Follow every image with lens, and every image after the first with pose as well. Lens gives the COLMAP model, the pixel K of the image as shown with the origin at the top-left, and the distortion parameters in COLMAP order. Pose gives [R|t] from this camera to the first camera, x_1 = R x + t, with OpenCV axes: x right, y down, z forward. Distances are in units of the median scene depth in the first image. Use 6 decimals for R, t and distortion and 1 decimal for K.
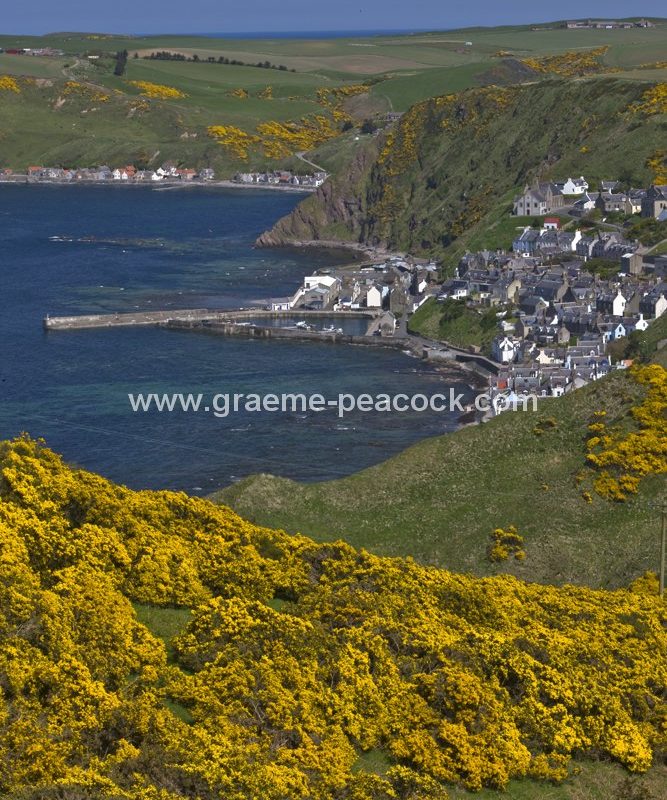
lens RADIAL K [[3004.0, 0, 331.3], [0, 3004.0, 399.0], [0, 0, 1]] dist [-0.008059, 2.103860]
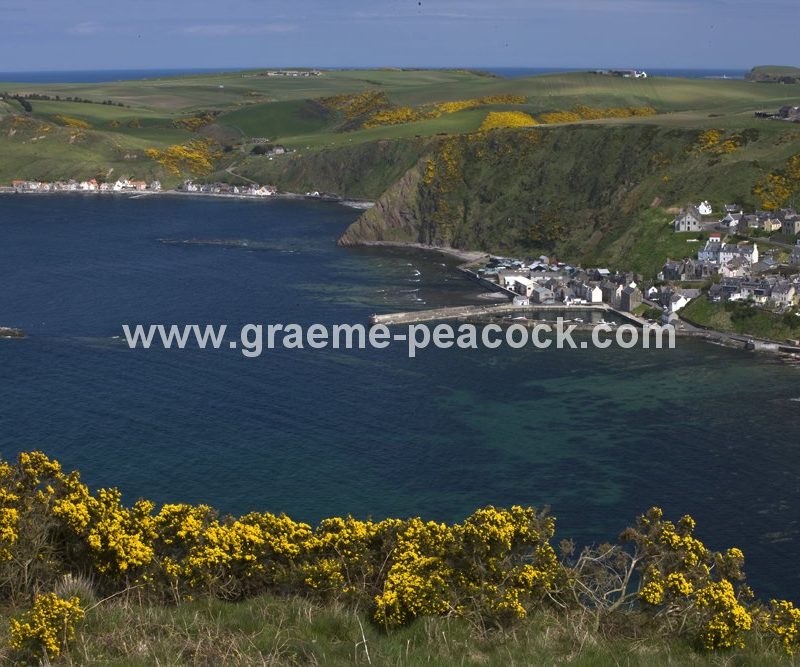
lens RADIAL K [[2016.2, 0, 398.8], [0, 2016.2, 377.8], [0, 0, 1]] dist [-0.341532, 0.342496]
pose [[0.969813, -0.025867, 0.242476, -0.282224], [0.018479, 0.999295, 0.032695, -0.027945], [-0.243151, -0.027227, 0.969606, 0.173575]]
